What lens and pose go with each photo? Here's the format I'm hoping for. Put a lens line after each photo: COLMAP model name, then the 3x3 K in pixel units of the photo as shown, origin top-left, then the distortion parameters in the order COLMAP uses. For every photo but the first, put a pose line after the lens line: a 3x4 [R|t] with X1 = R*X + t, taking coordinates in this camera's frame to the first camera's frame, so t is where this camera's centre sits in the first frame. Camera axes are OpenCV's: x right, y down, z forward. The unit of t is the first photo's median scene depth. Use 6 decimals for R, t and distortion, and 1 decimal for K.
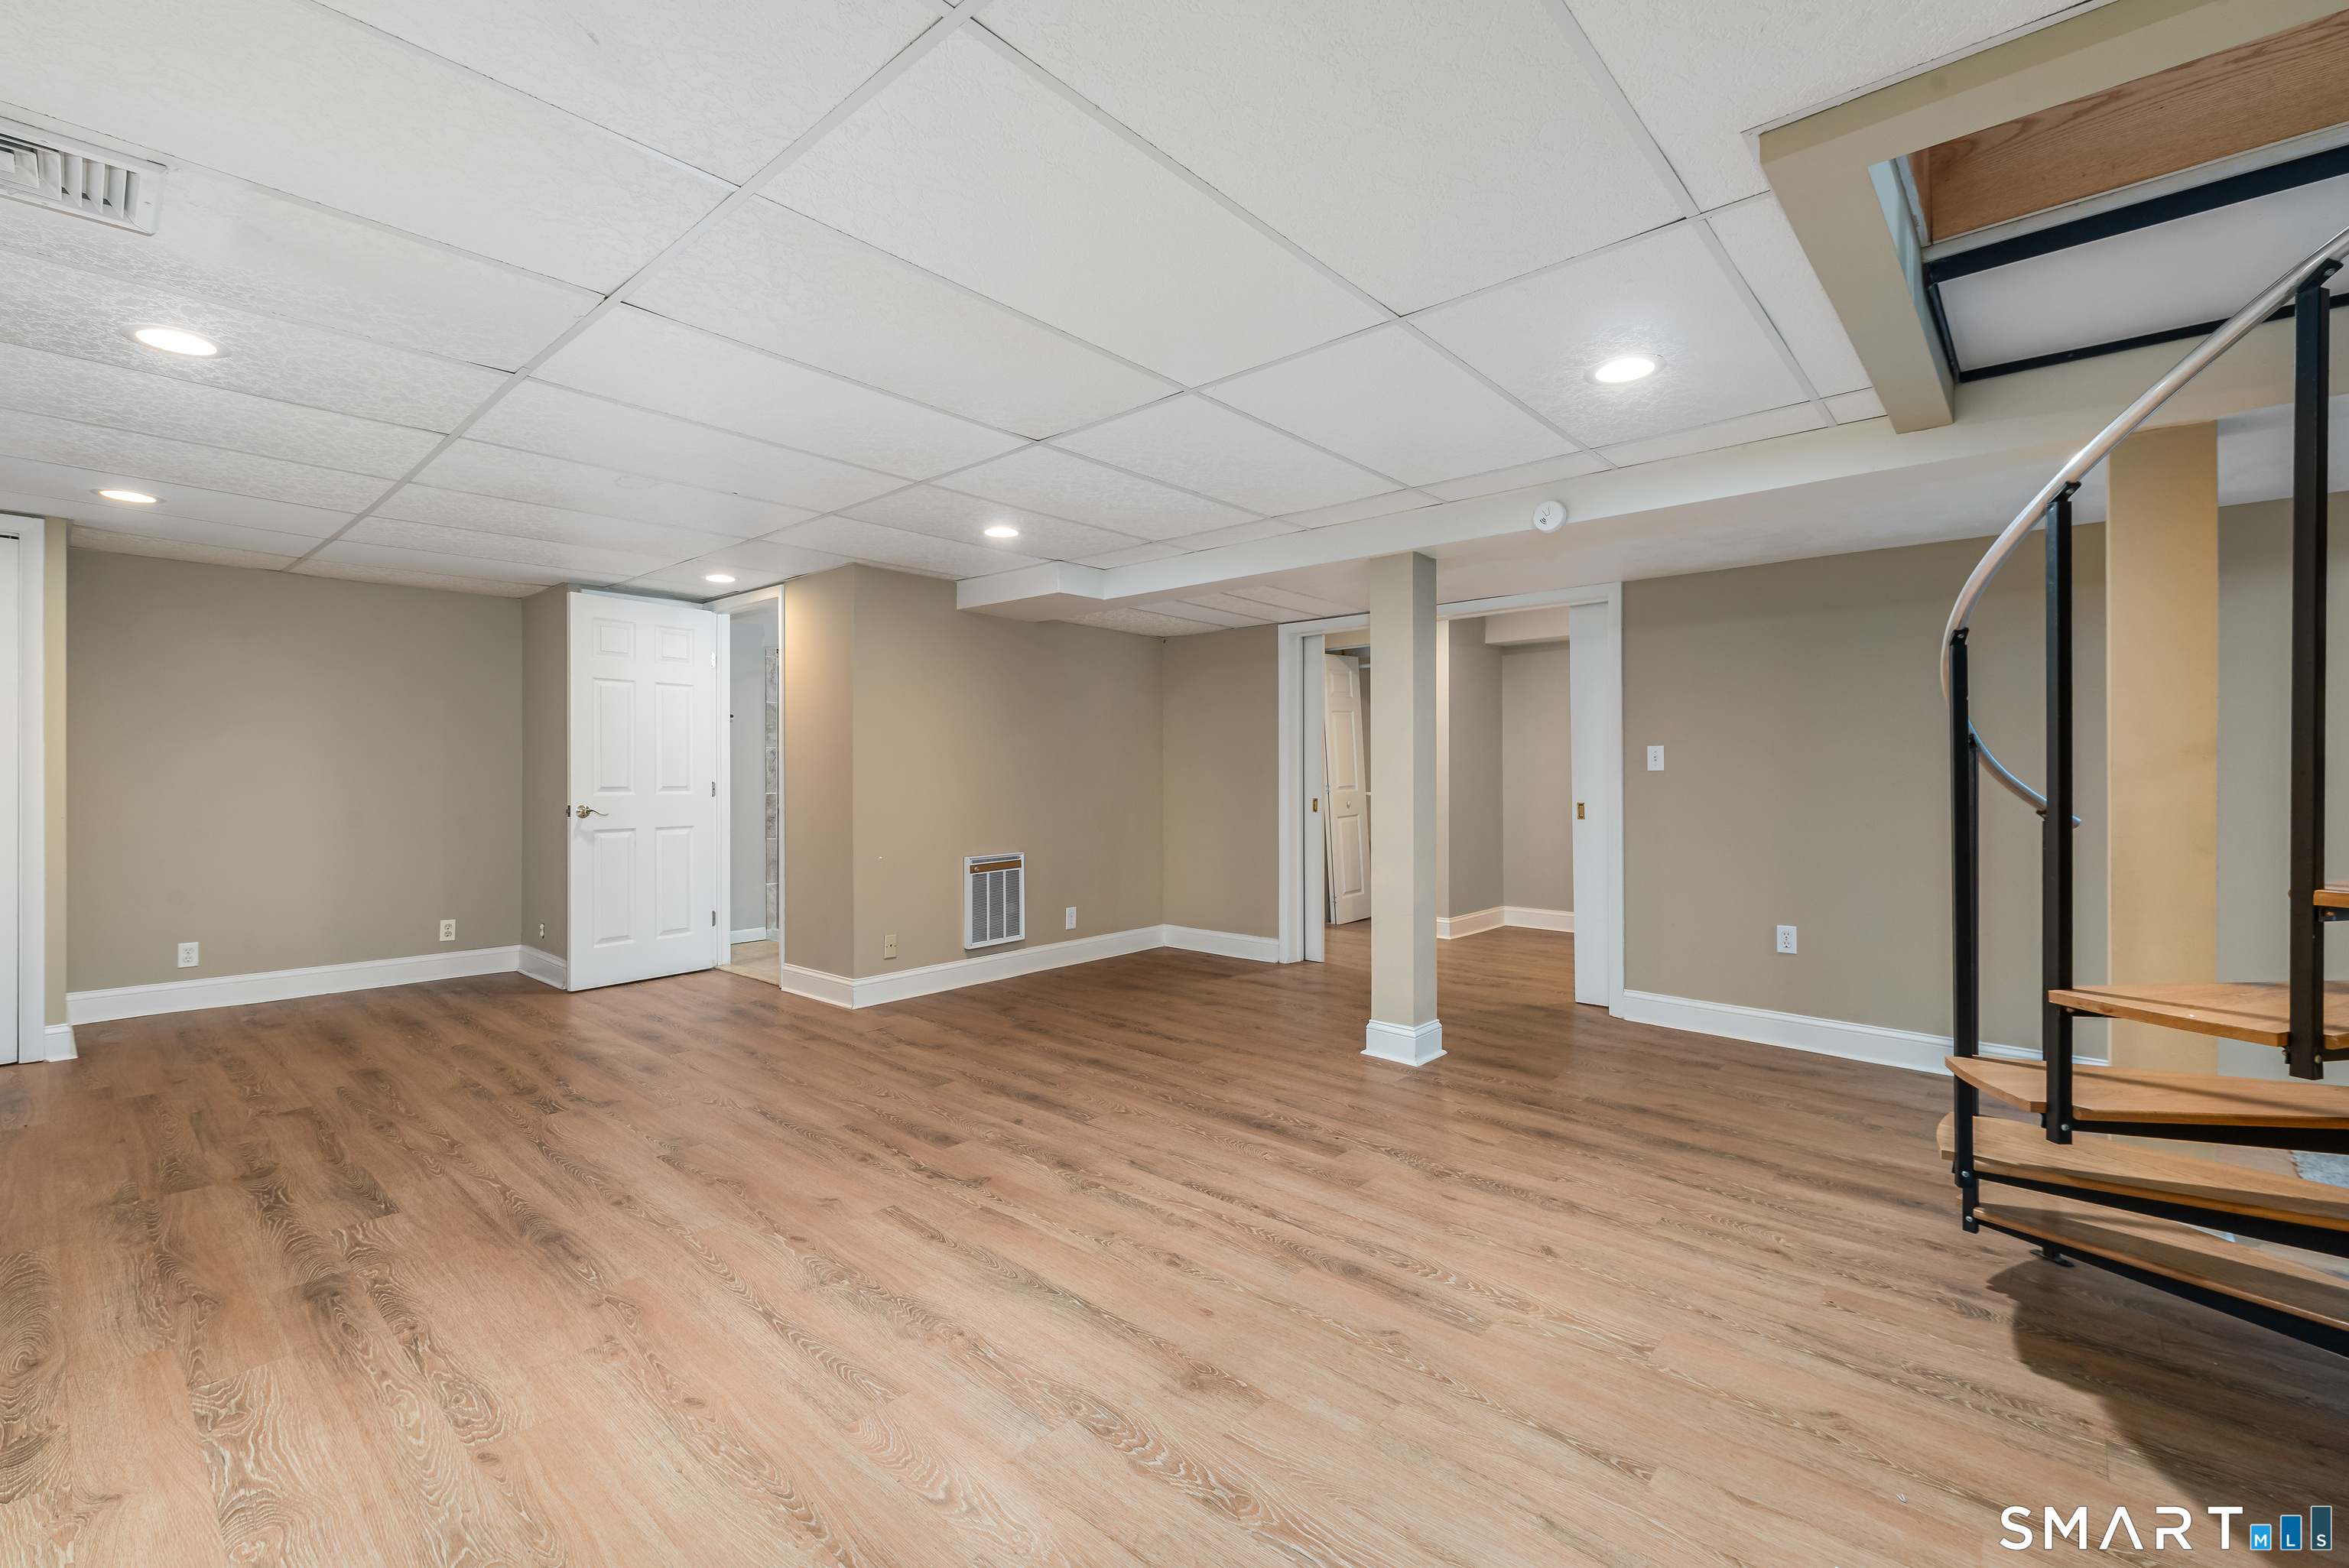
lens RADIAL K [[1005.0, 0, 1154.2], [0, 1005.0, 781.1], [0, 0, 1]] dist [0.001616, 0.001348]
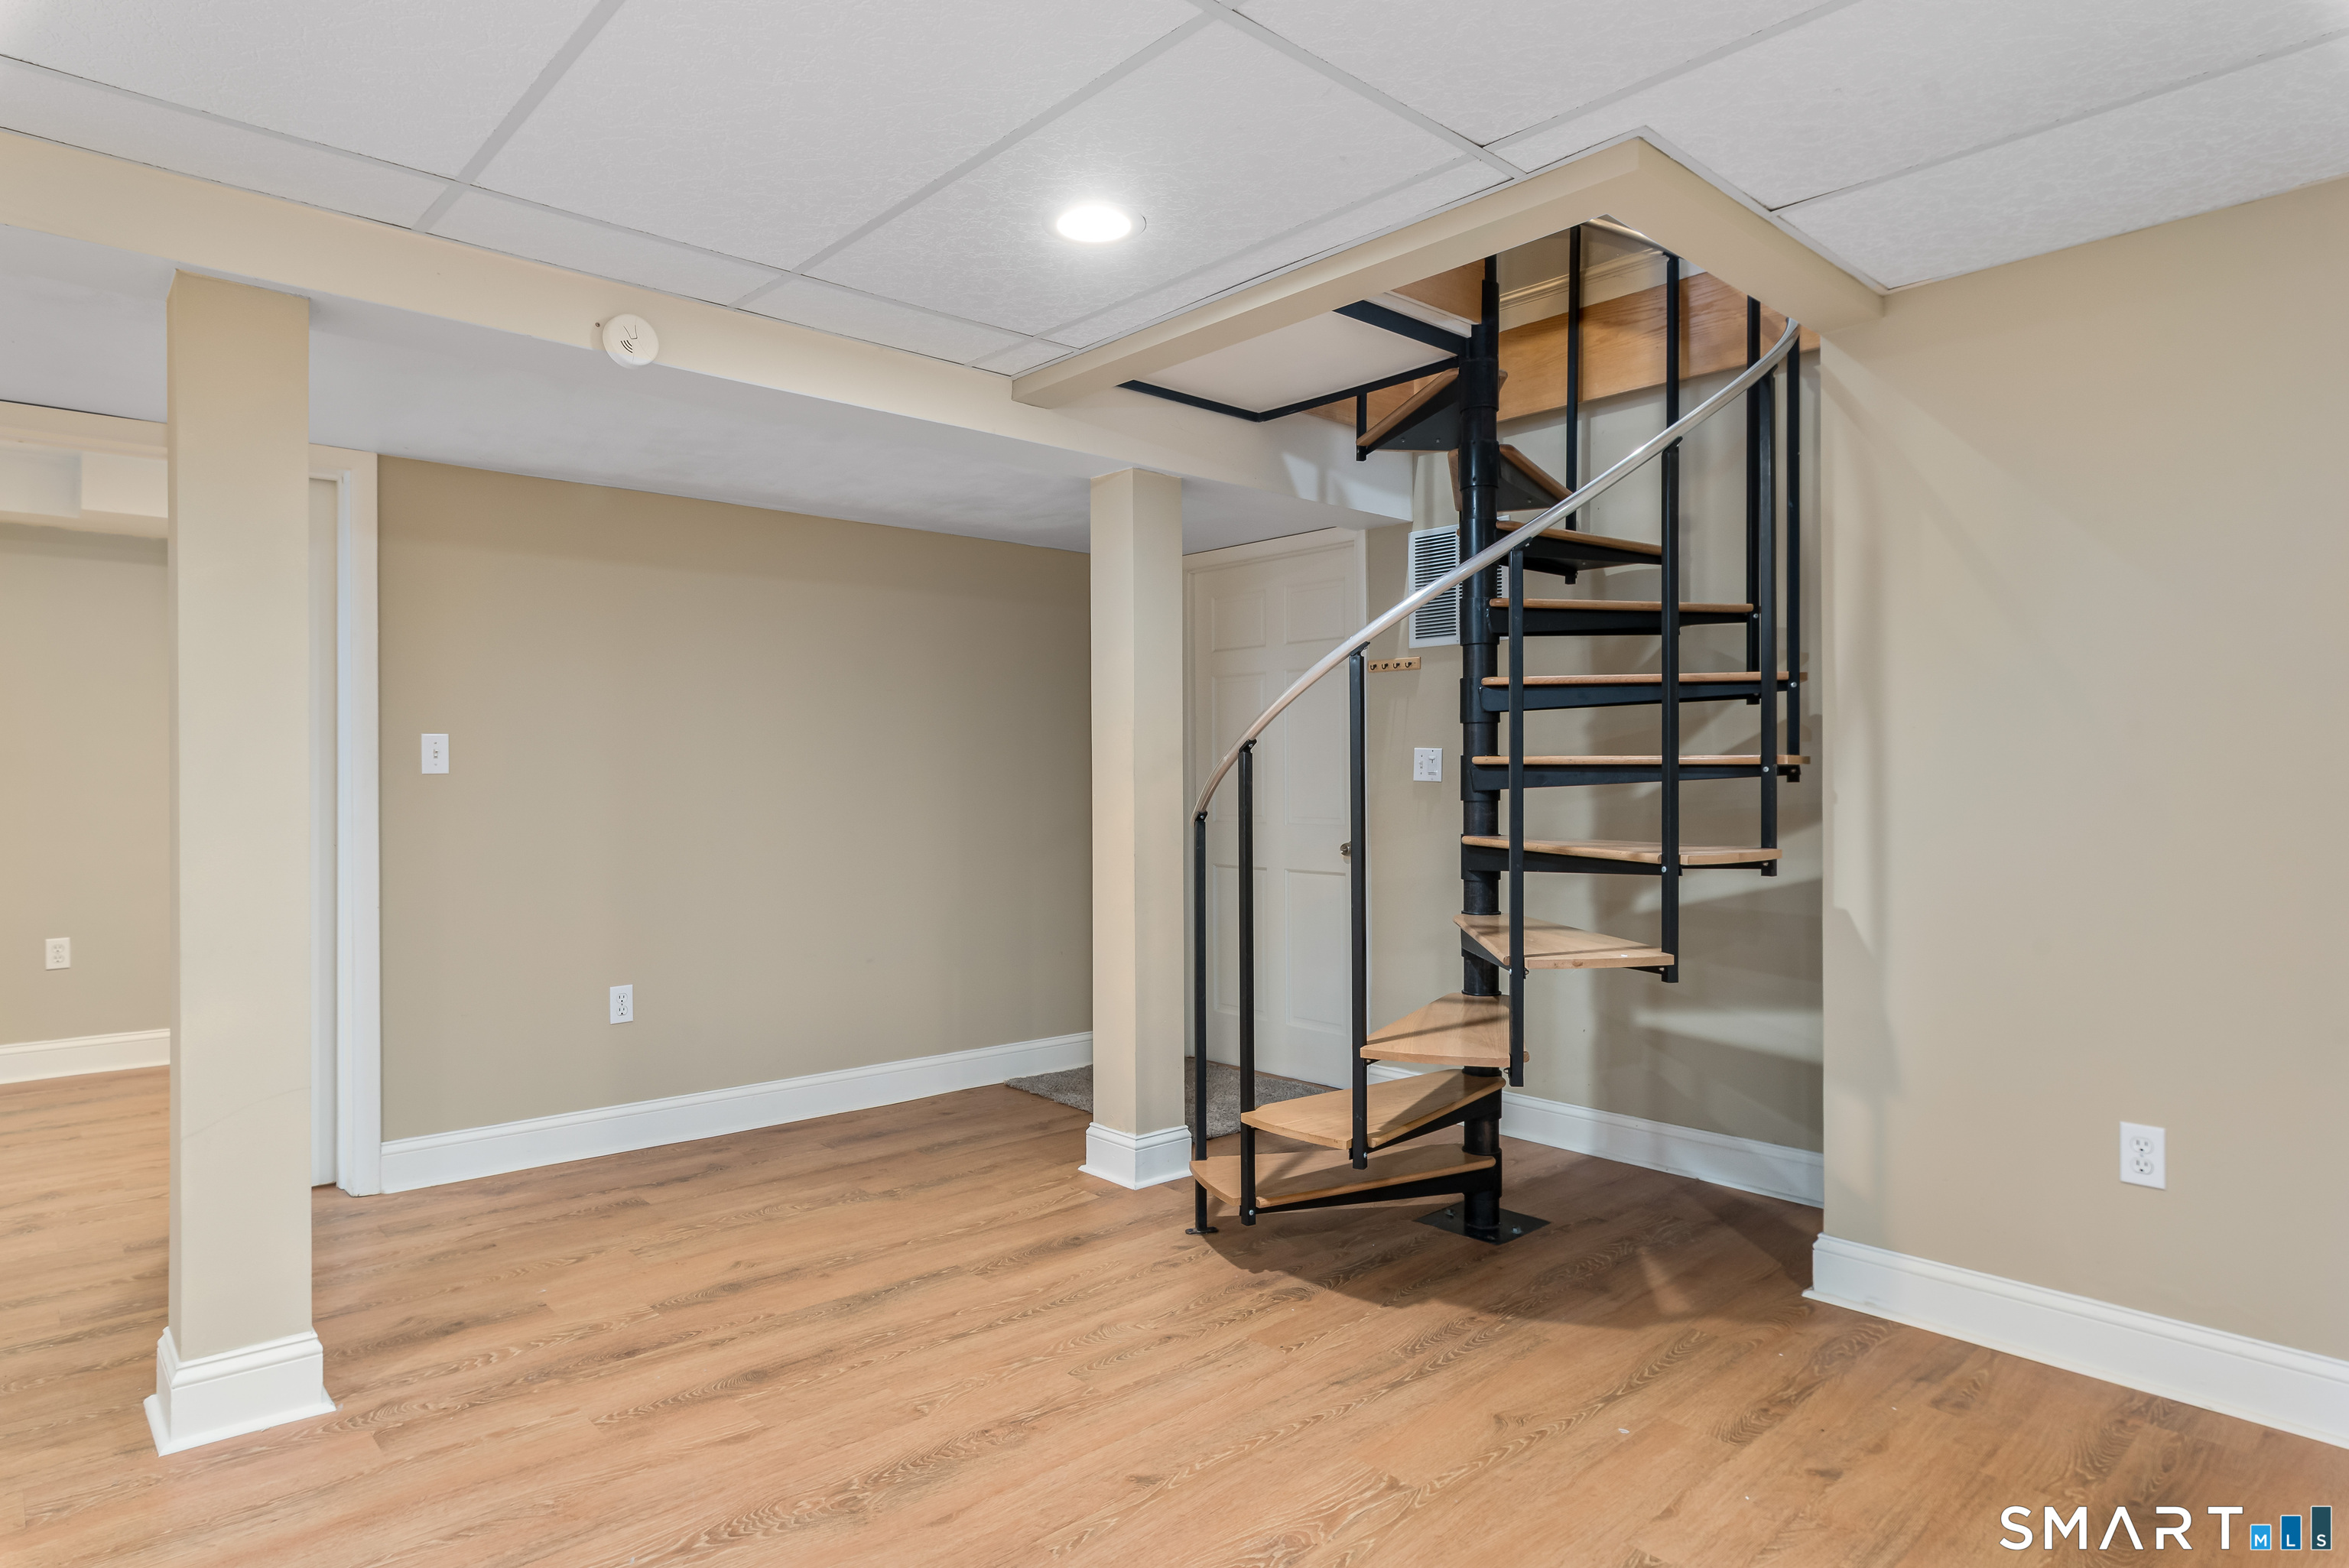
lens RADIAL K [[1303.2, 0, 1172.9], [0, 1303.2, 777.0], [0, 0, 1]] dist [0.004447, 0.000512]
pose [[0.102304, -0.002931, 0.994749, -0.386647], [0.010762, 0.999940, 0.001840, -0.007512], [-0.994695, 0.010517, 0.102330, 0.708012]]
